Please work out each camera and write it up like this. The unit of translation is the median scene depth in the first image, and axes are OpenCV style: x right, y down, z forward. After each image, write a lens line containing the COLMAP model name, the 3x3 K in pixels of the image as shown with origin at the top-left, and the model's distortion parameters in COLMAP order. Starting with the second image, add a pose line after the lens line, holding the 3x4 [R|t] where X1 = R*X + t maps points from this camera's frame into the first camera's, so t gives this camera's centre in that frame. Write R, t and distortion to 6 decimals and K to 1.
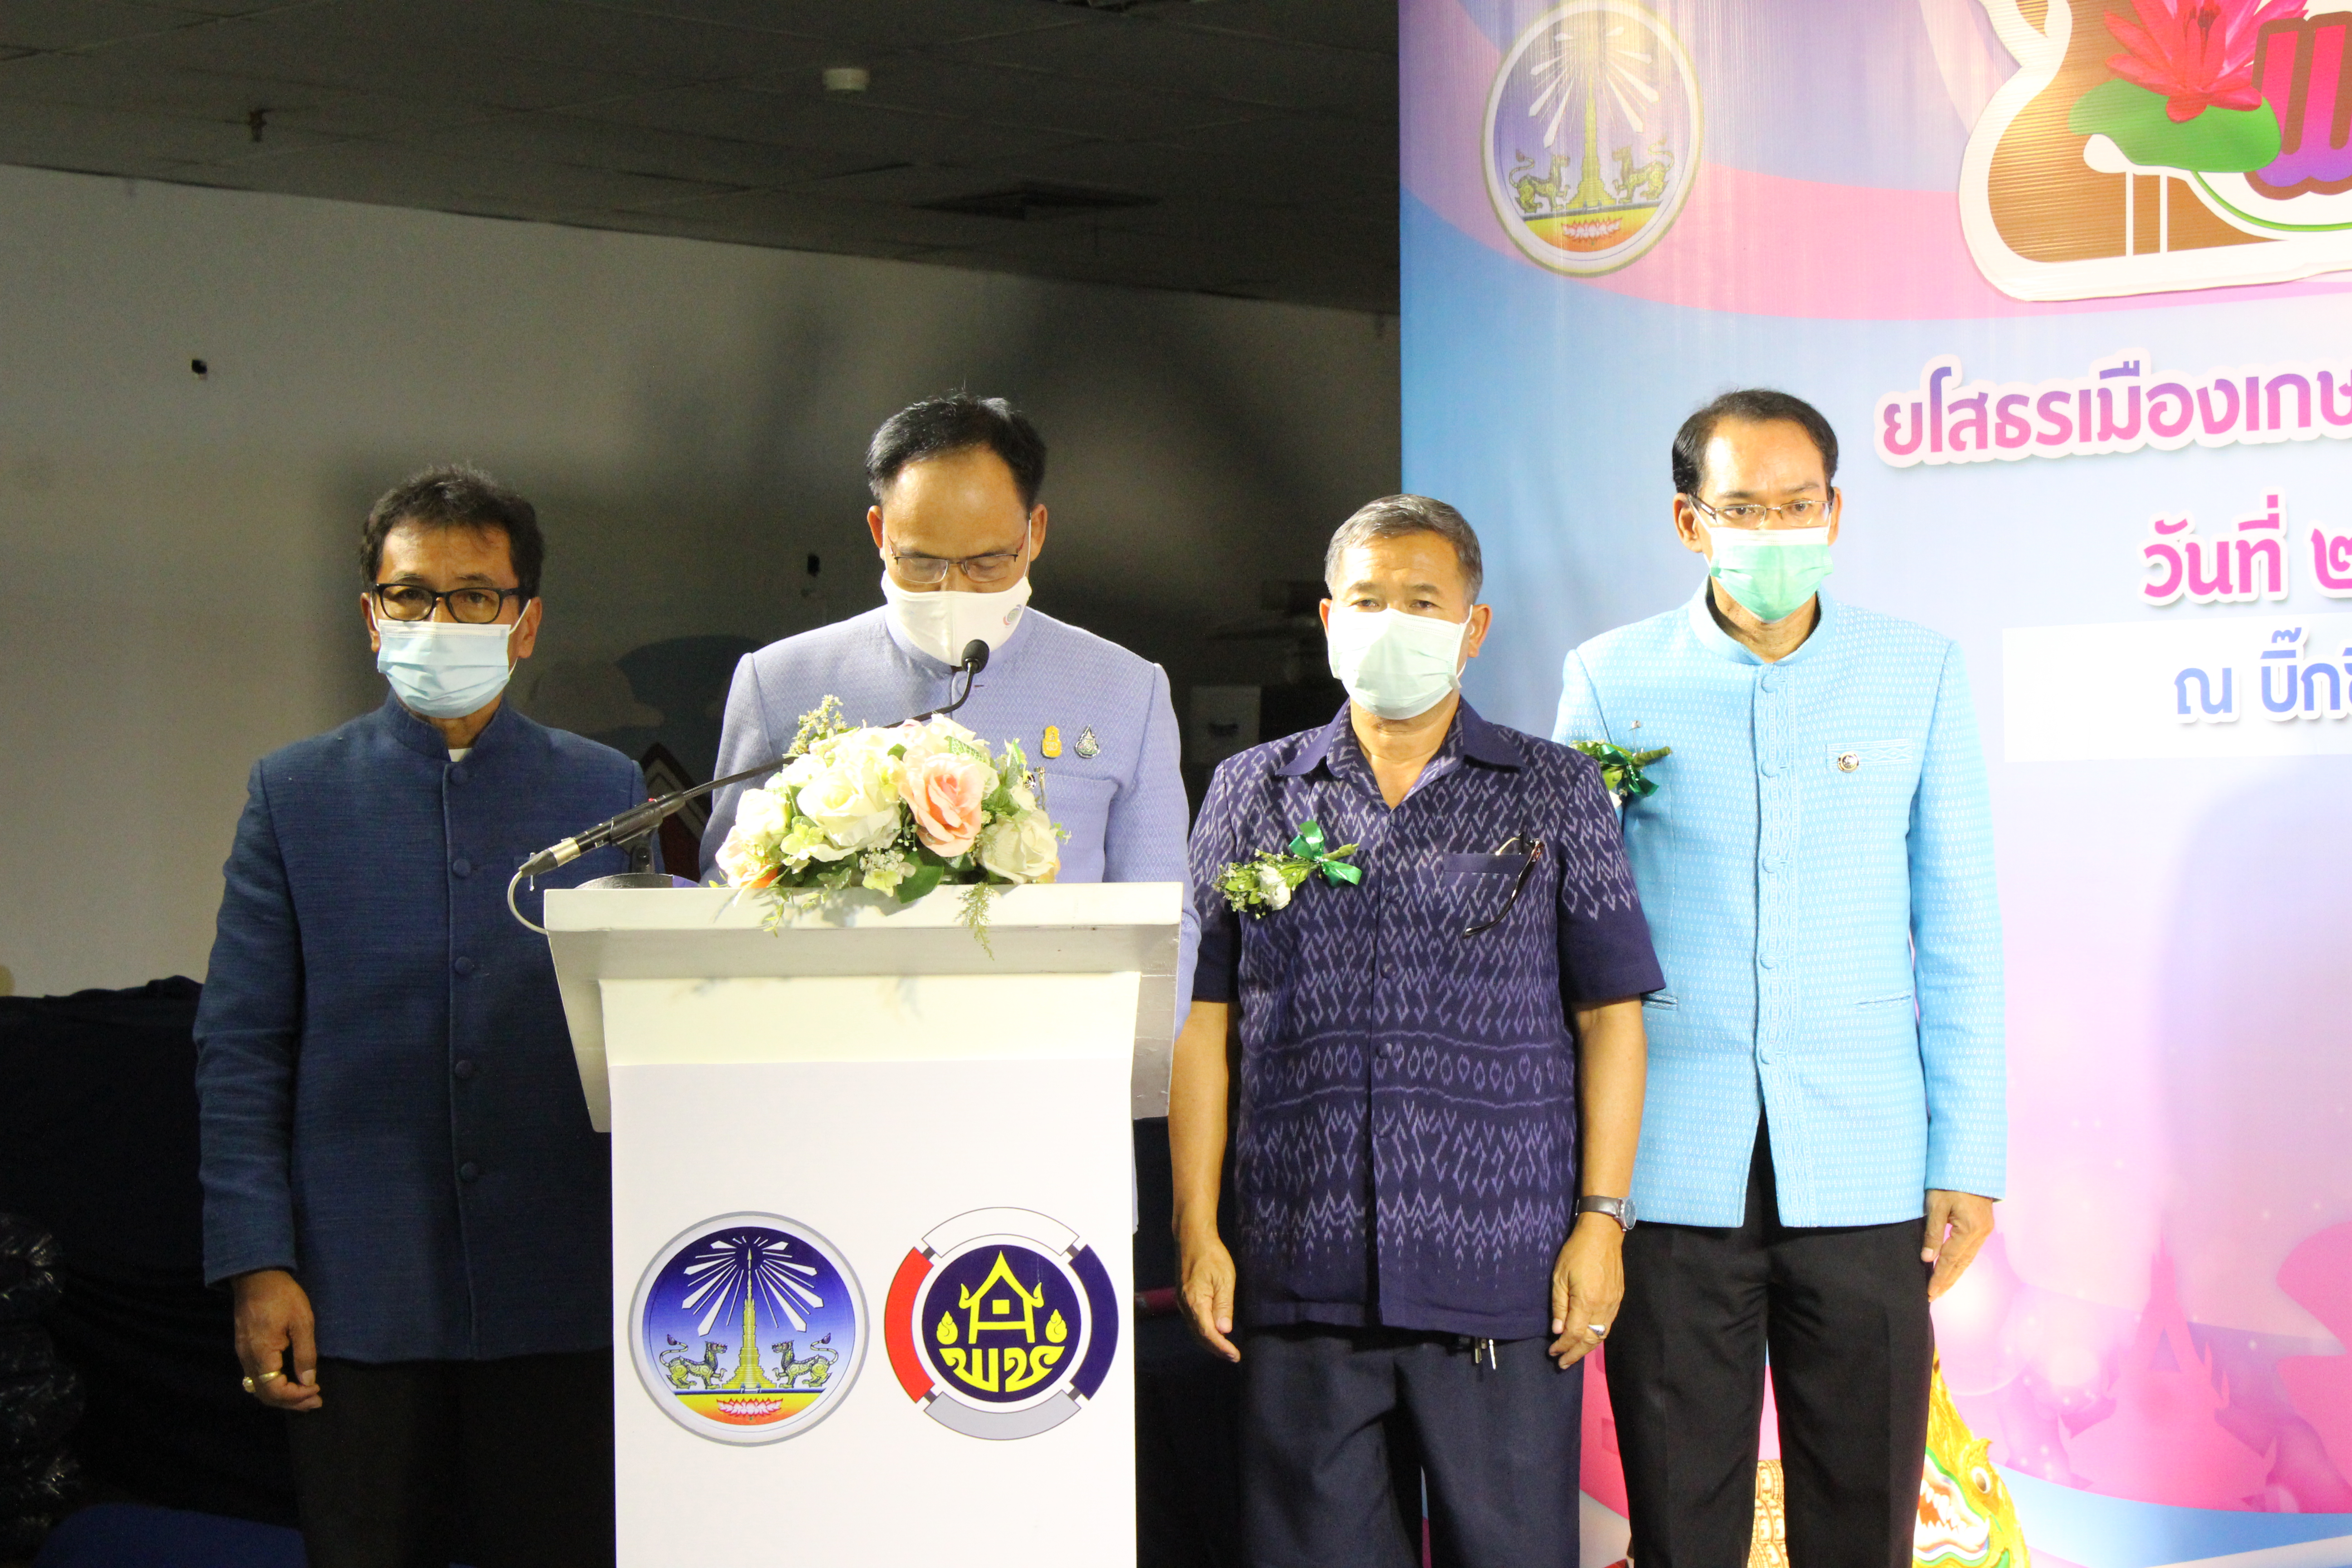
lens RADIAL K [[5100.5, 0, 1161.6], [0, 5100.5, 793.0], [0, 0, 1]] dist [0.055298, 0.000000]
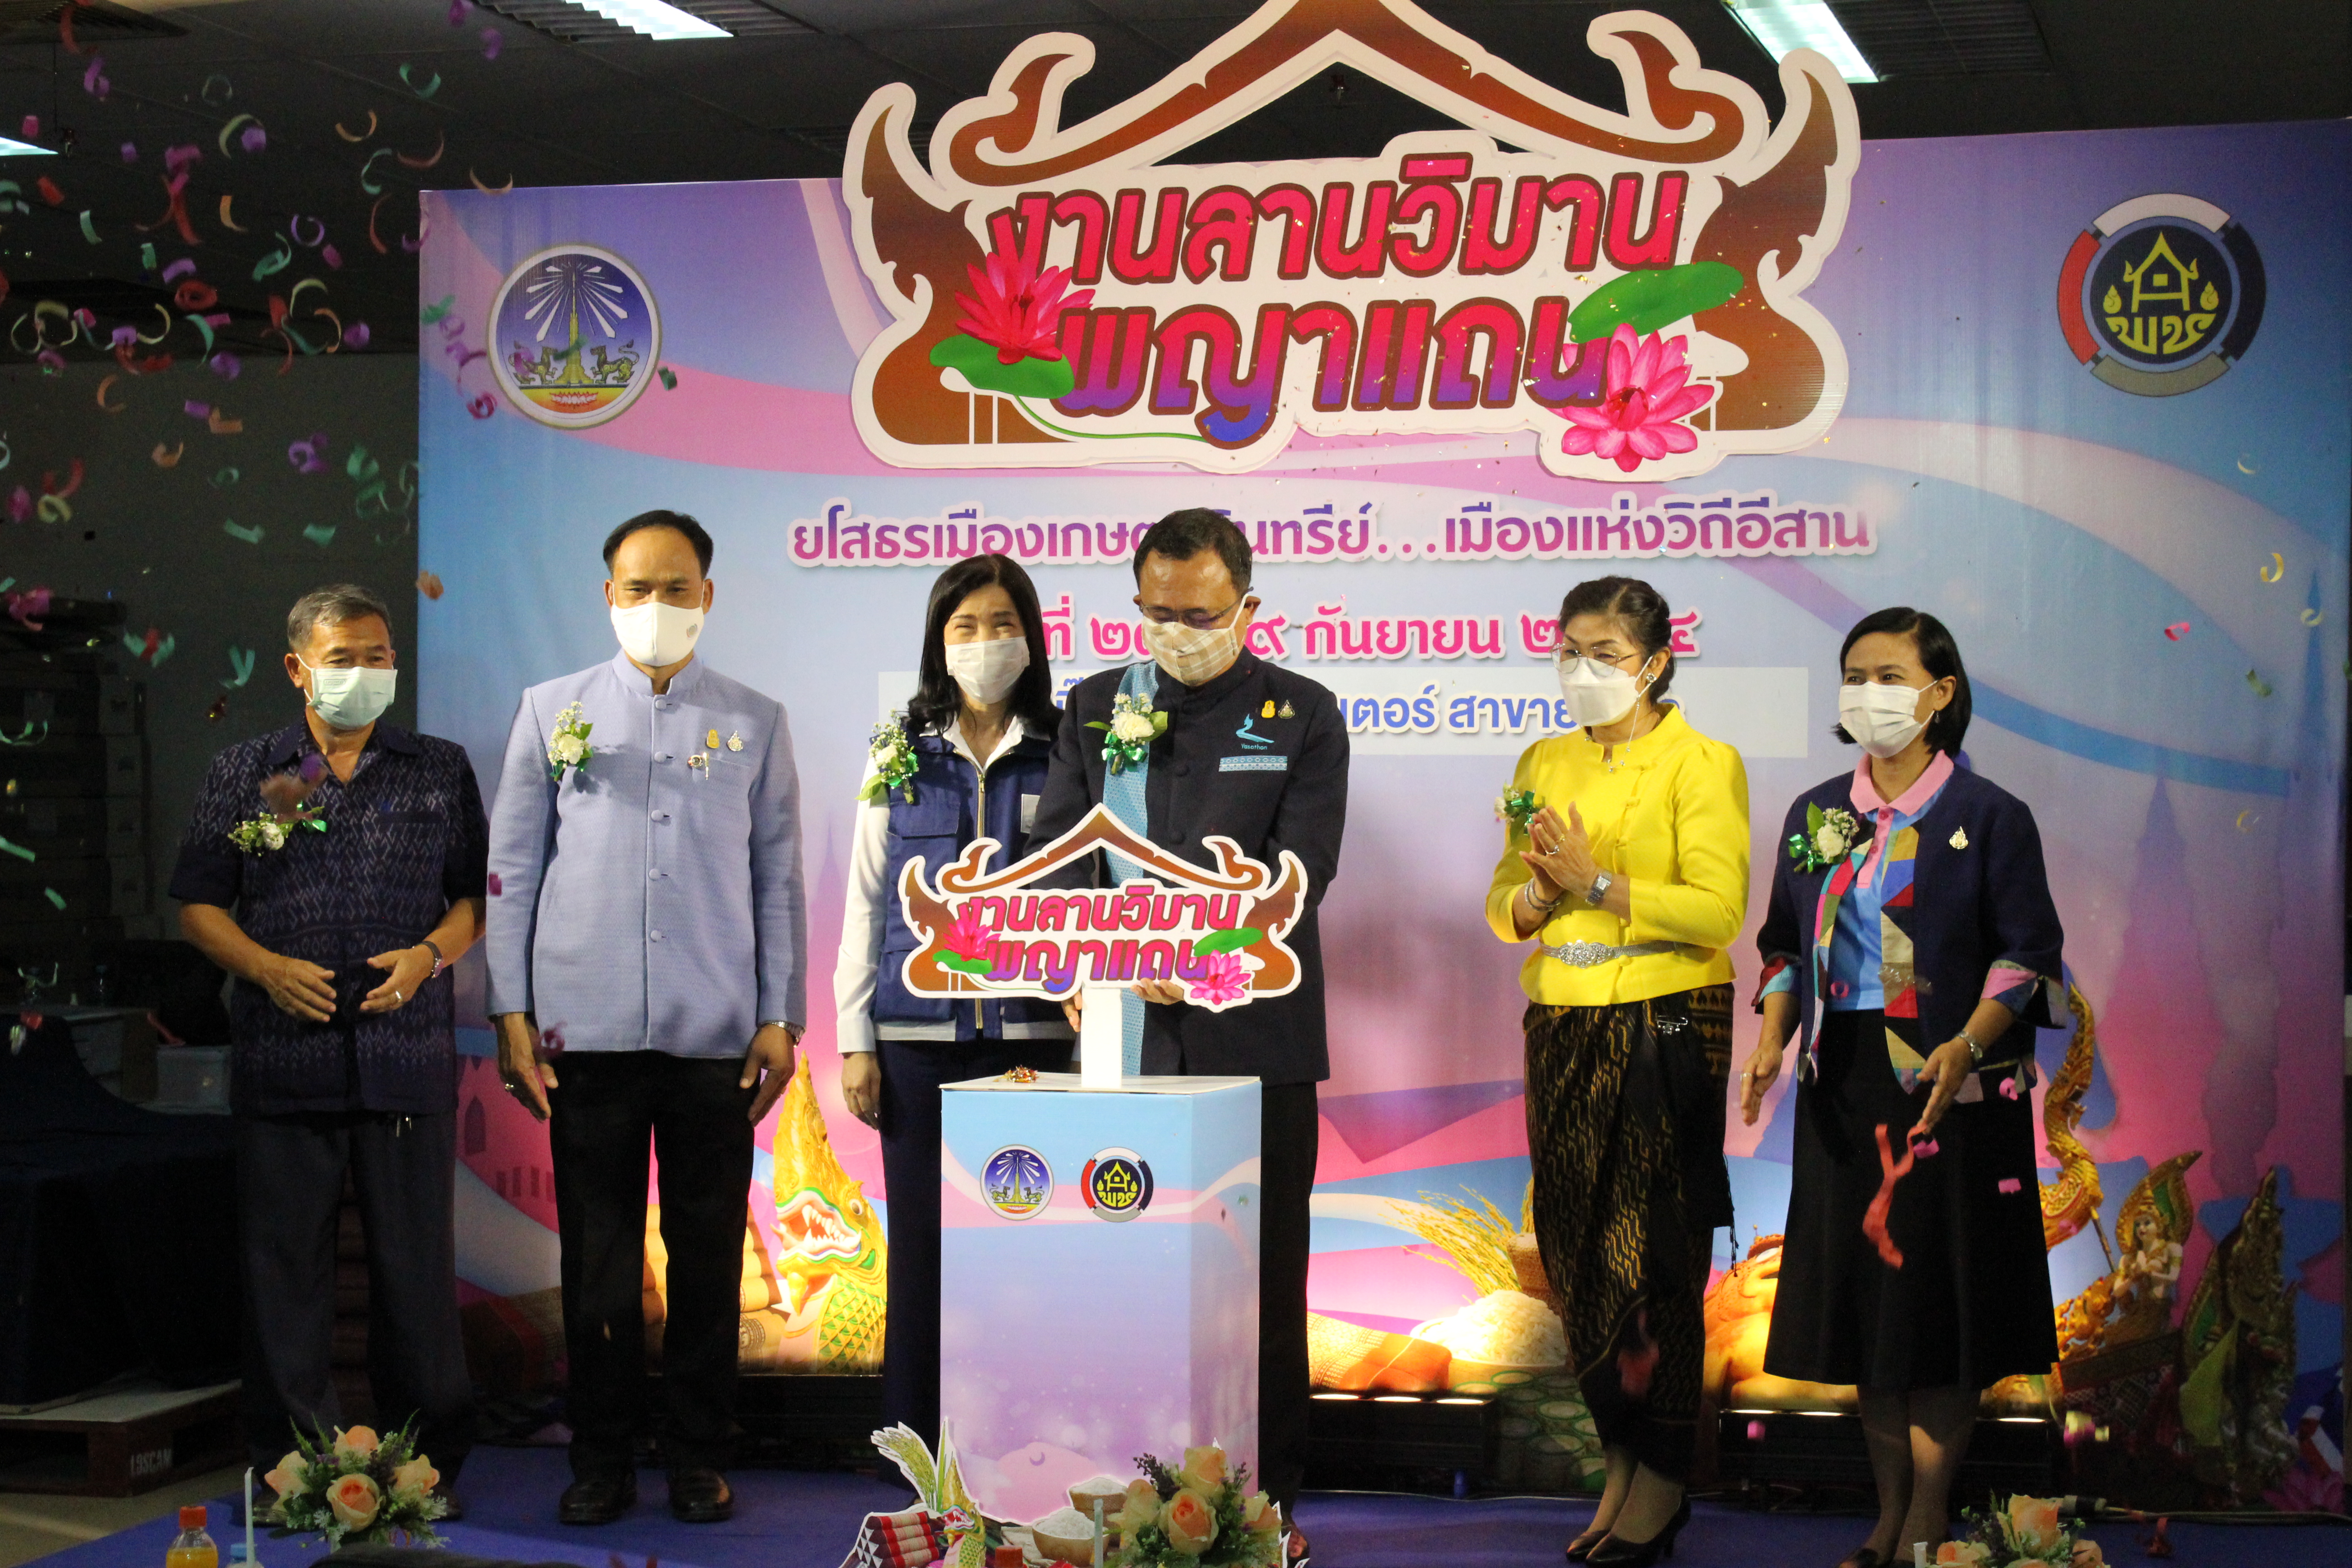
lens RADIAL K [[4489.0, 0, 1171.1], [0, 4489.0, 793.4], [0, 0, 1]] dist [0.027992, 0.000000]
pose [[0.877925, 0.007200, 0.478745, -0.447655], [-0.011557, 0.999914, 0.006154, -0.004167], [-0.478659, -0.010936, 0.877933, -0.286814]]
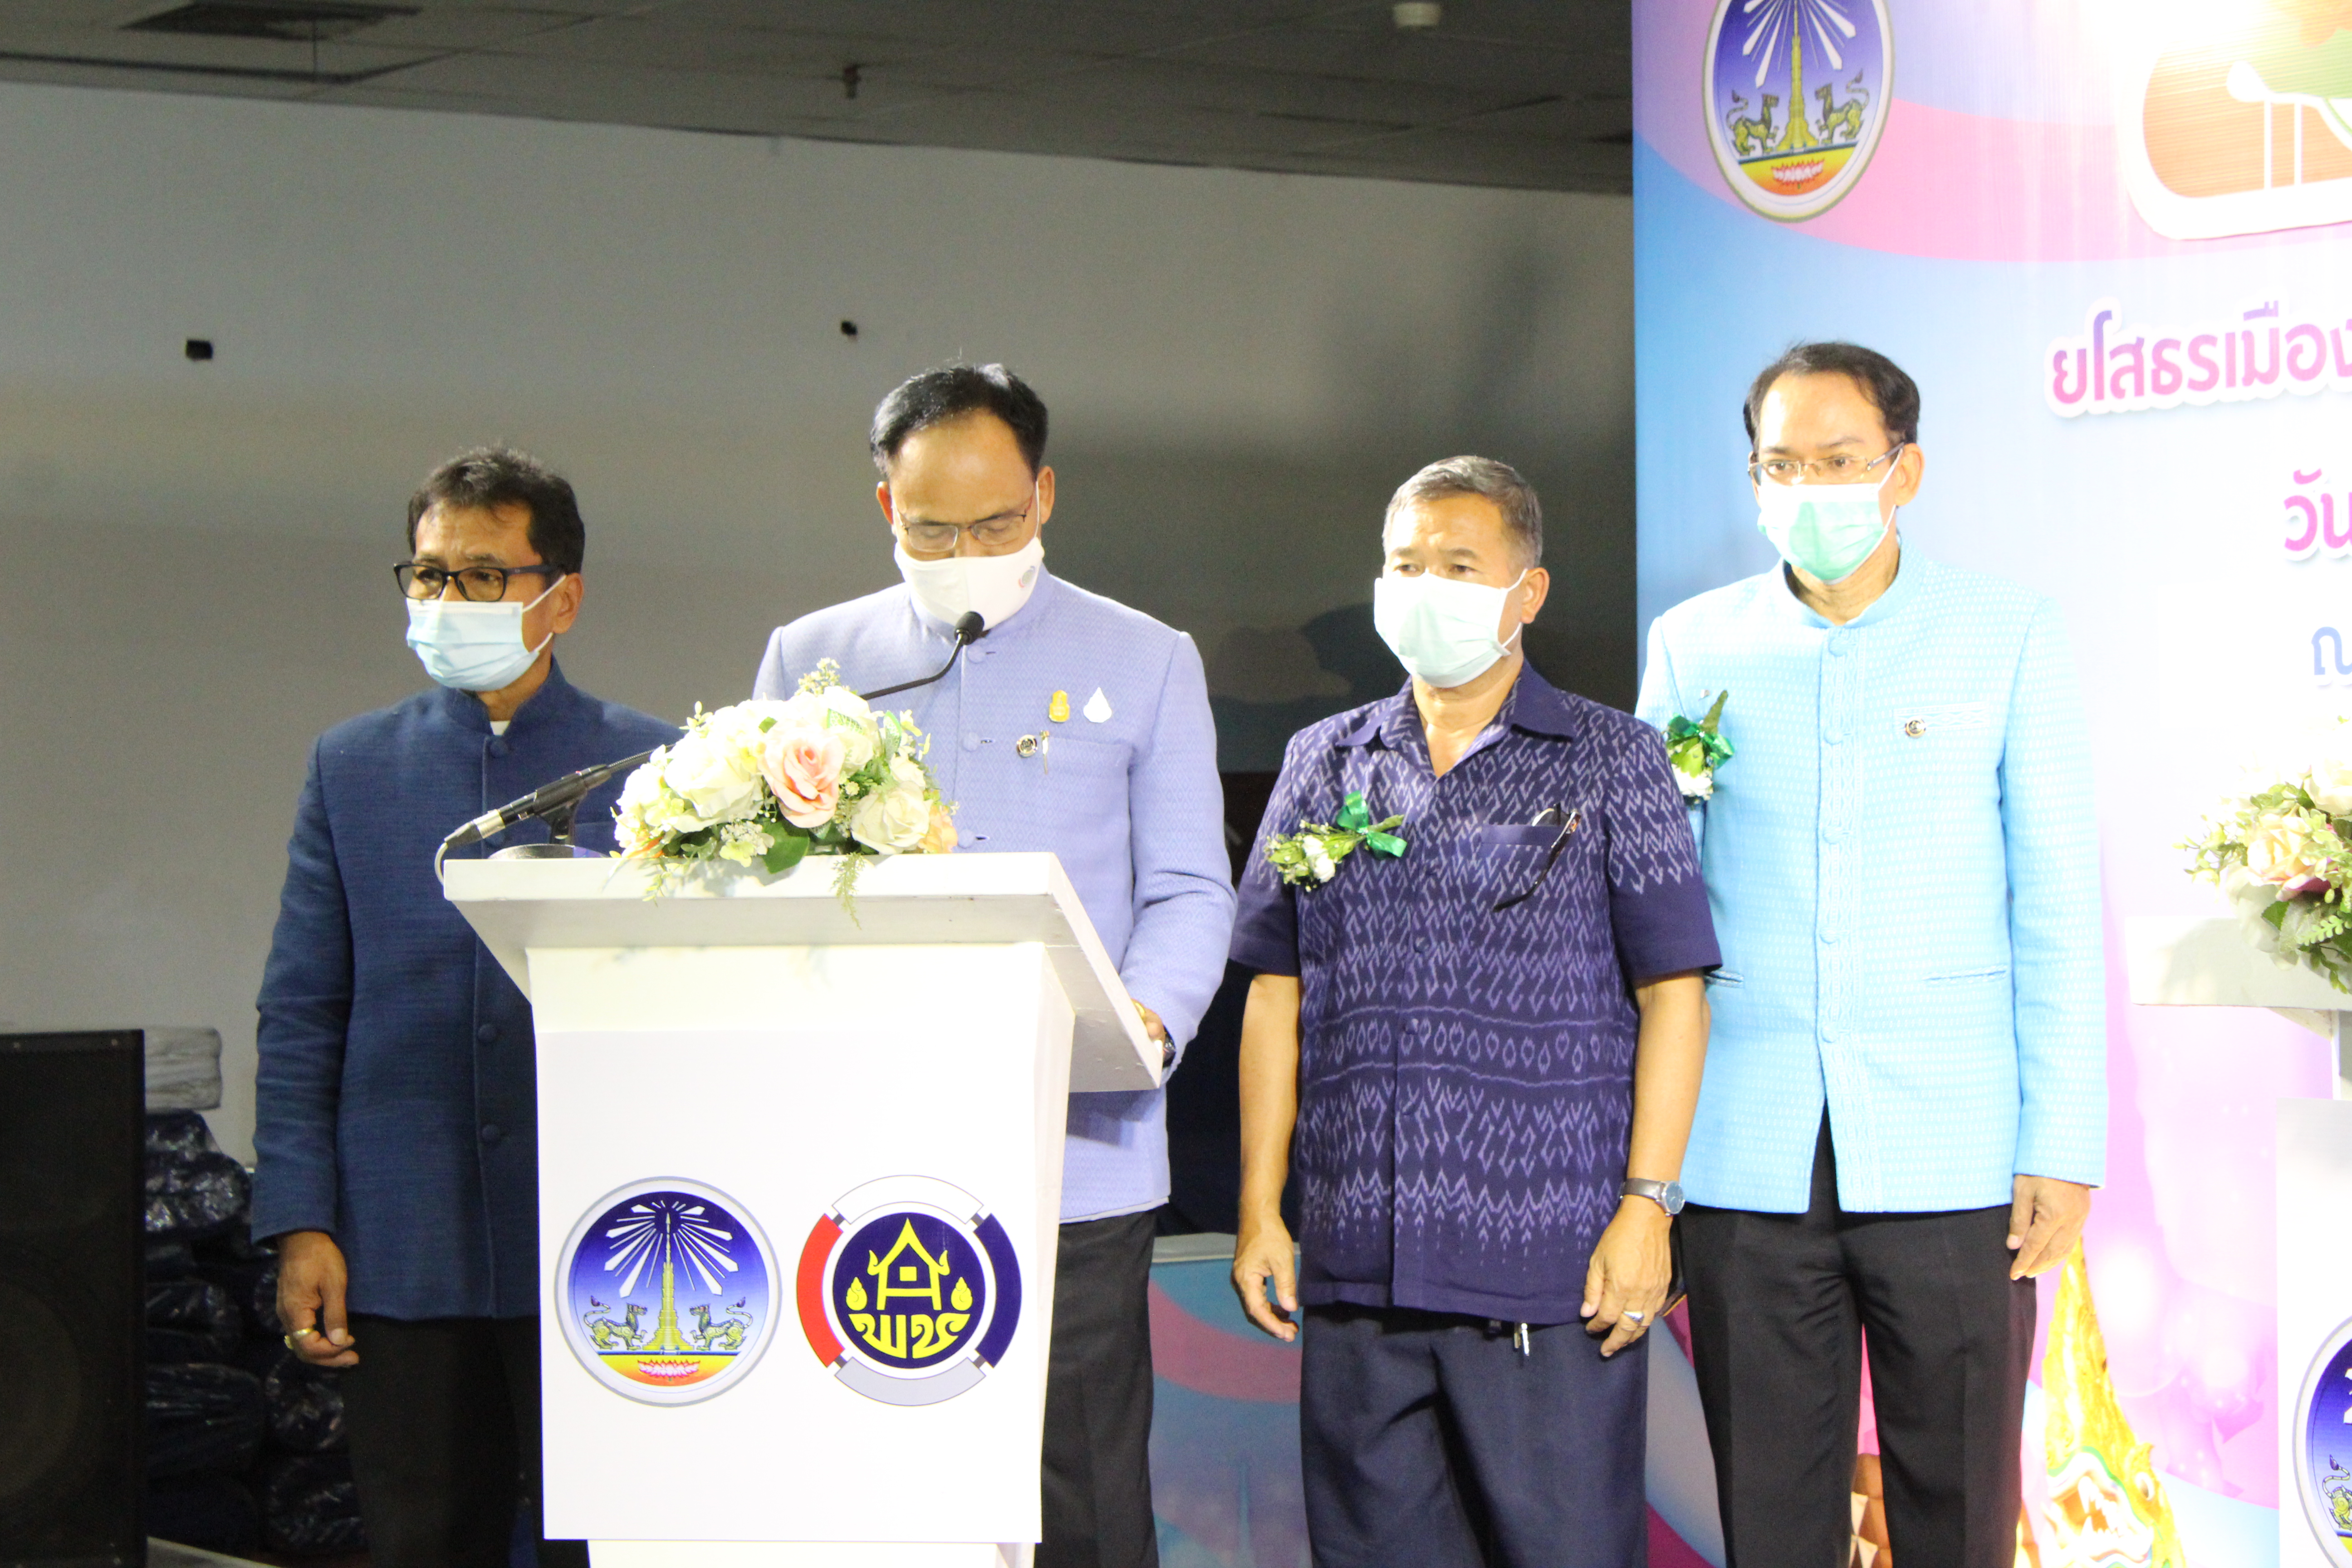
lens RADIAL K [[5671.5, 0, 1096.5], [0, 5671.5, 767.7], [0, 0, 1]] dist [-0.015934, 0.000000]
pose [[0.972748, -0.004275, -0.231825, 0.227981], [0.004175, 0.999991, -0.000921, 0.001622], [0.231827, -0.000072, 0.972757, -0.069148]]
